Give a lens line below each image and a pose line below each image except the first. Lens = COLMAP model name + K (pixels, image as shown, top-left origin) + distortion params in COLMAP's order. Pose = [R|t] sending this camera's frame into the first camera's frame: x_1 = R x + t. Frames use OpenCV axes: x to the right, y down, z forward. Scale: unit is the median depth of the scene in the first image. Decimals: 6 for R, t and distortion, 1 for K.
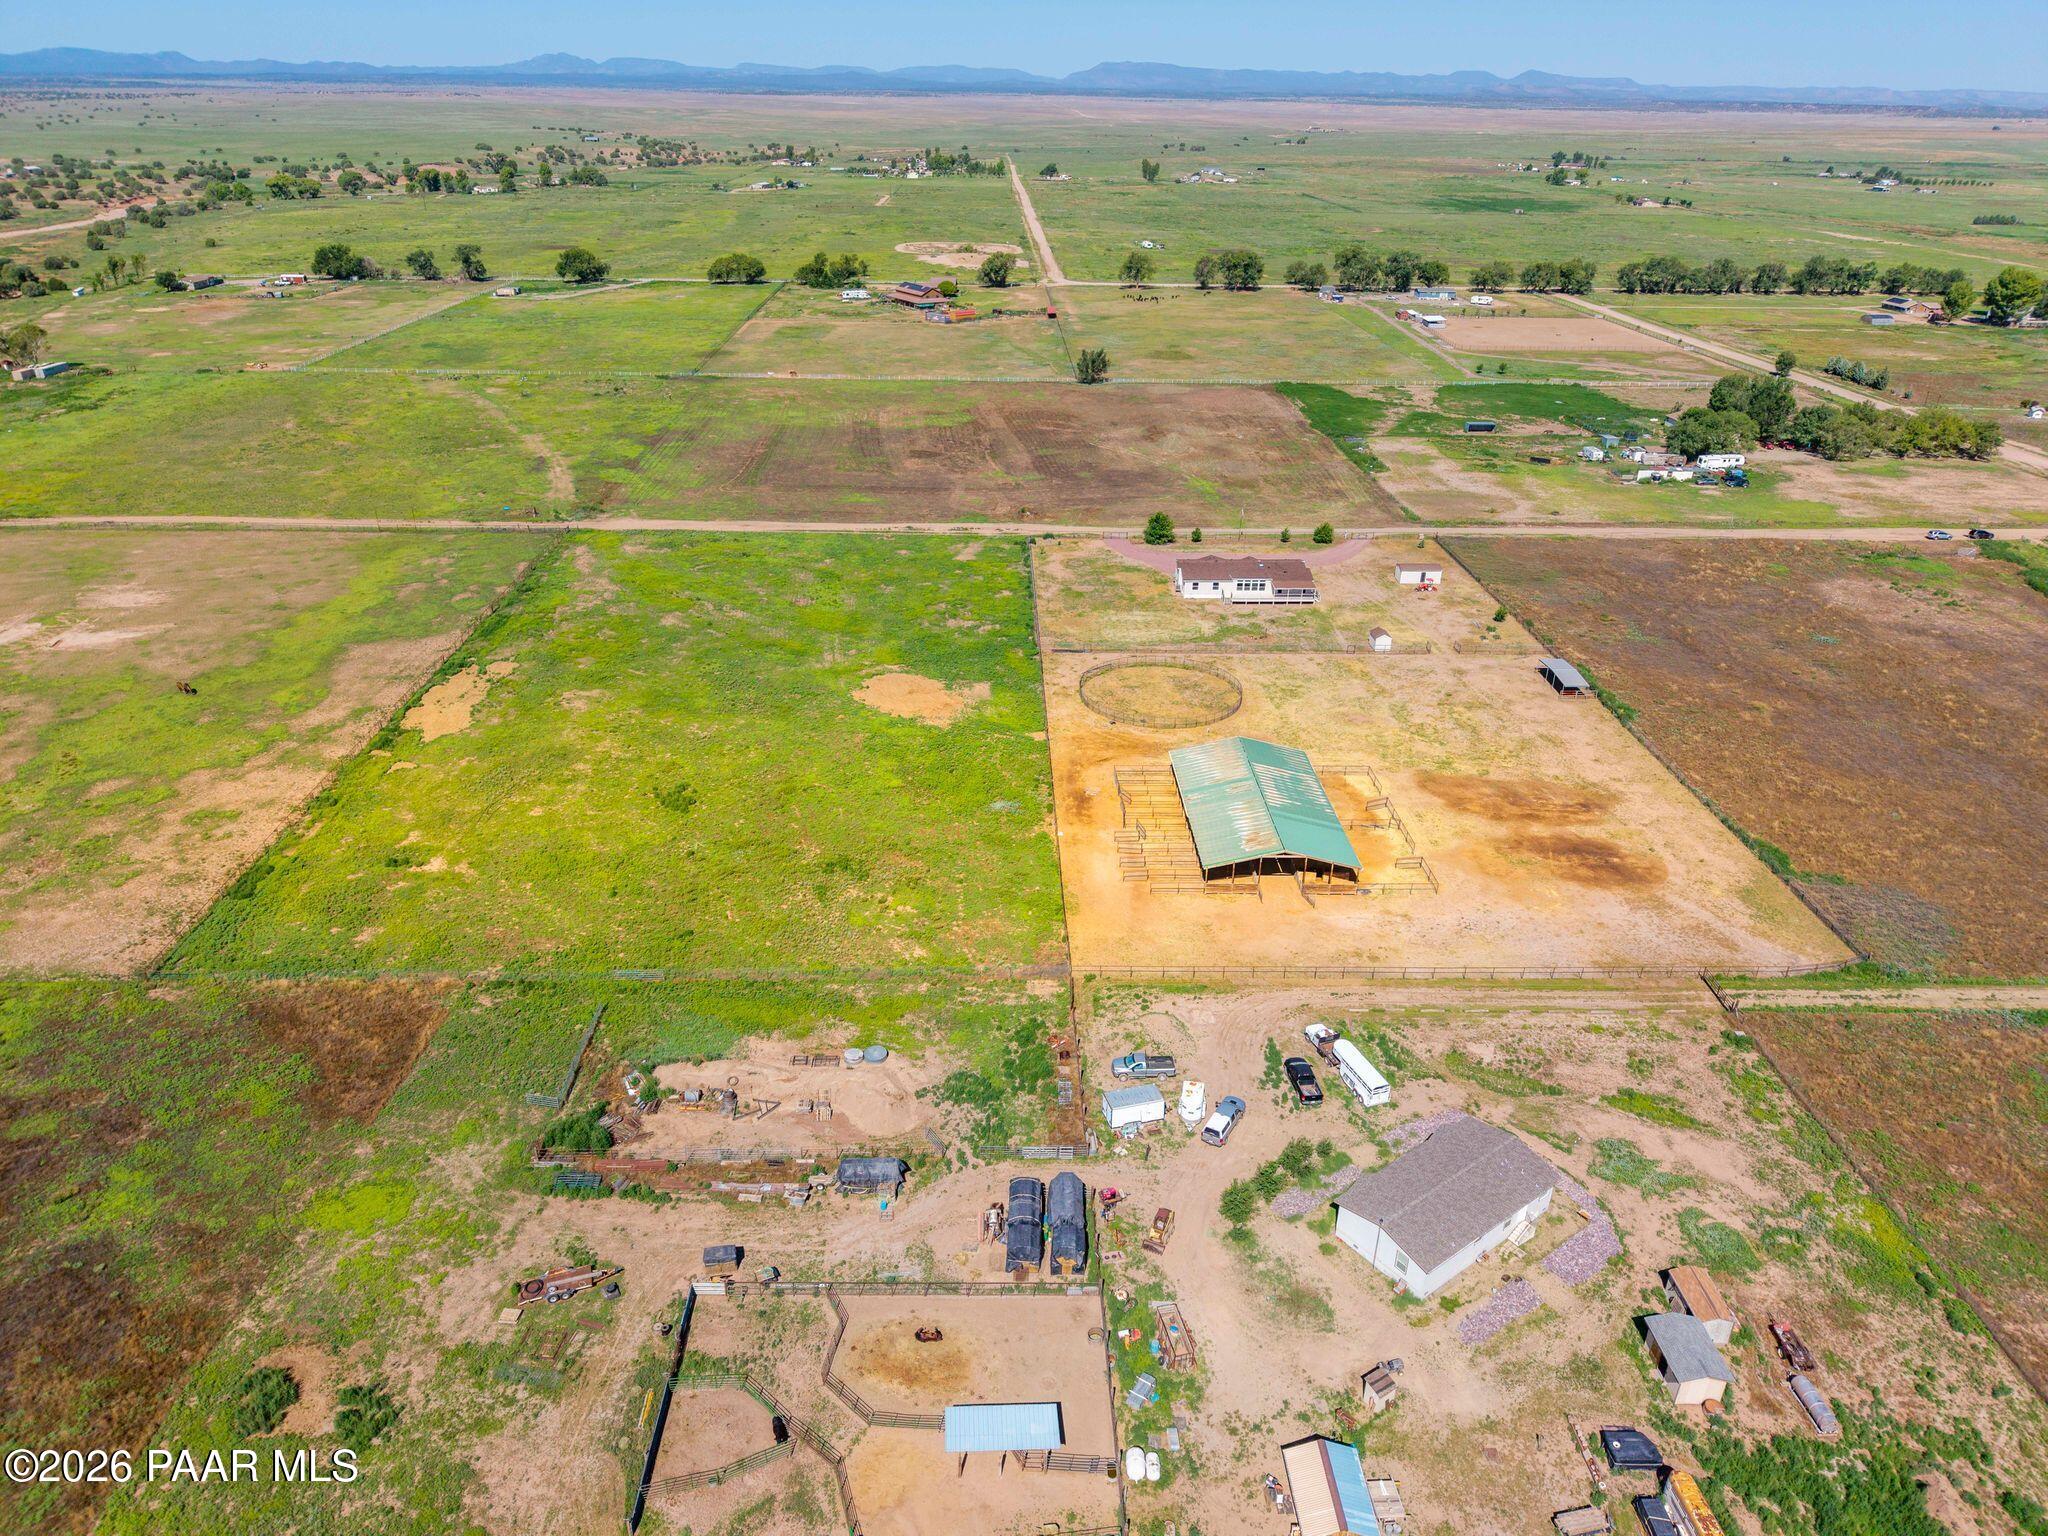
lens RADIAL K [[1375.8, 0, 1034.1], [0, 1375.8, 766.9], [0, 0, 1]] dist [0.026150, -0.035500]
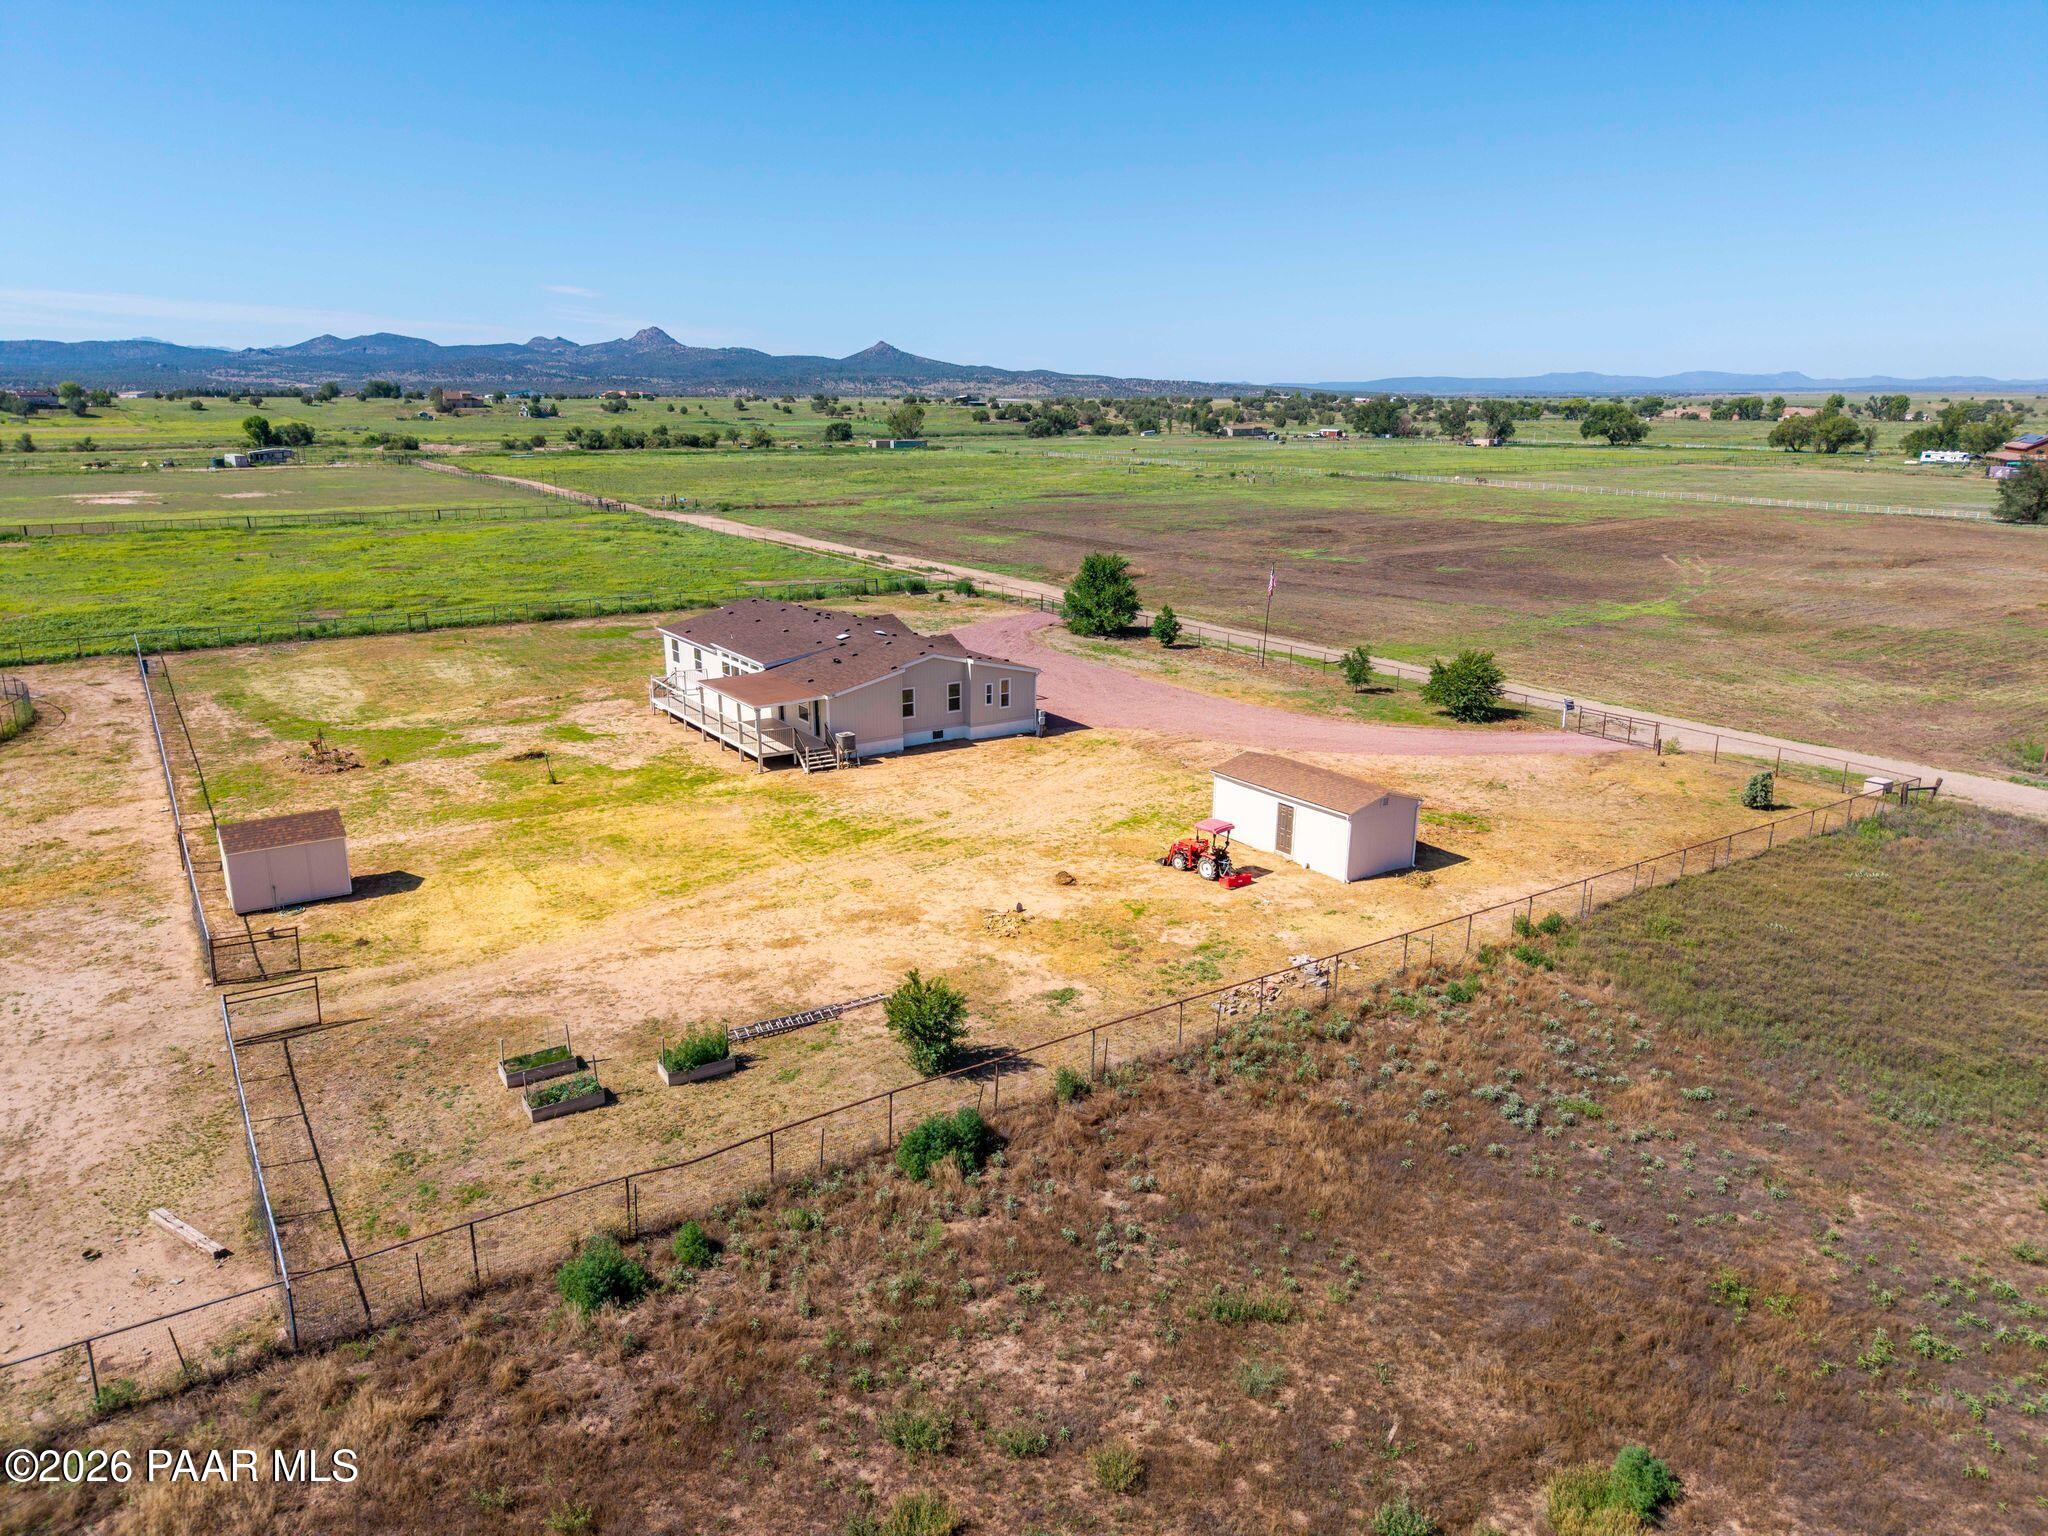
lens RADIAL K [[1375.8, 0, 1034.1], [0, 1375.8, 766.9], [0, 0, 1]] dist [0.026150, -0.035500]
pose [[0.533041, 0.204139, -0.821094, 0.417668], [-0.364345, 0.931251, -0.005001, -0.125053], [0.763623, 0.301827, 0.570771, 0.800508]]
